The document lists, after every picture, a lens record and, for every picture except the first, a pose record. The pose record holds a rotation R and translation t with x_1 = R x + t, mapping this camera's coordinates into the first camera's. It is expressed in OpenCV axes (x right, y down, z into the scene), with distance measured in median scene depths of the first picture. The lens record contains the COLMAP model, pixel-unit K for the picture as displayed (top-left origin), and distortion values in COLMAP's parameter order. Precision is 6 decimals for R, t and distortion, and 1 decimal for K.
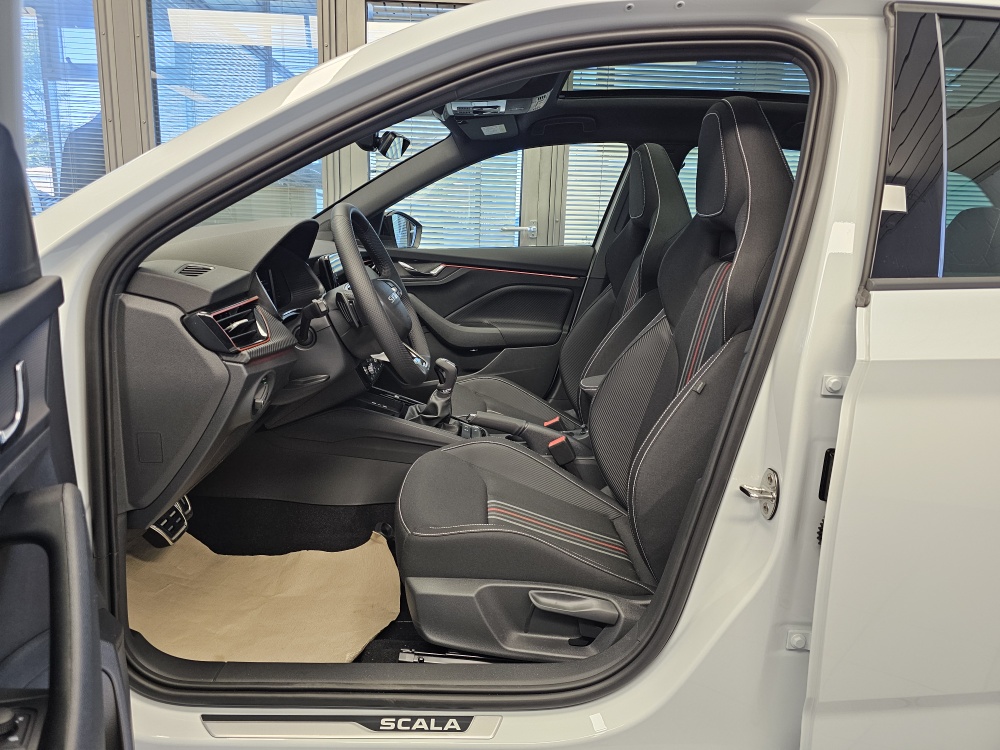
lens RADIAL K [[663.0, 0, 500.0], [0, 663.0, 349.8], [0, 0, 1]] dist [-0.000489, -0.000067]
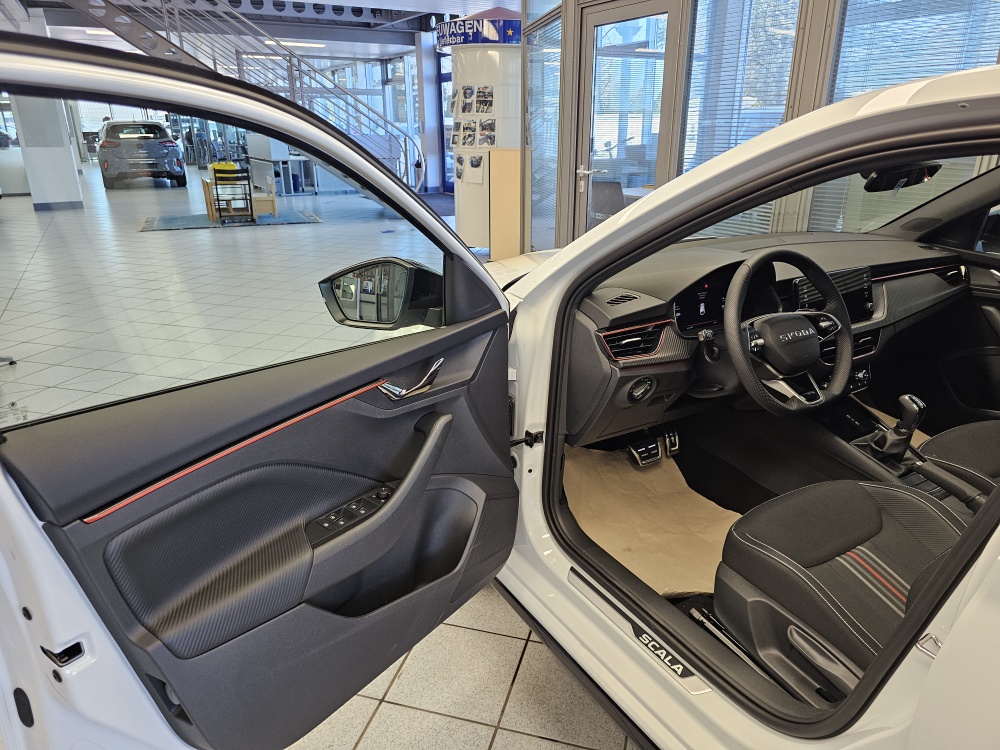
lens RADIAL K [[663.2, 0, 493.7], [0, 663.2, 362.7], [0, 0, 1]] dist [0.070884, -0.073819]
pose [[0.502645, 0.255344, -0.825922, 0.685026], [-0.146387, 0.966727, 0.209786, -0.255451], [0.852009, 0.015456, 0.523299, -0.039041]]
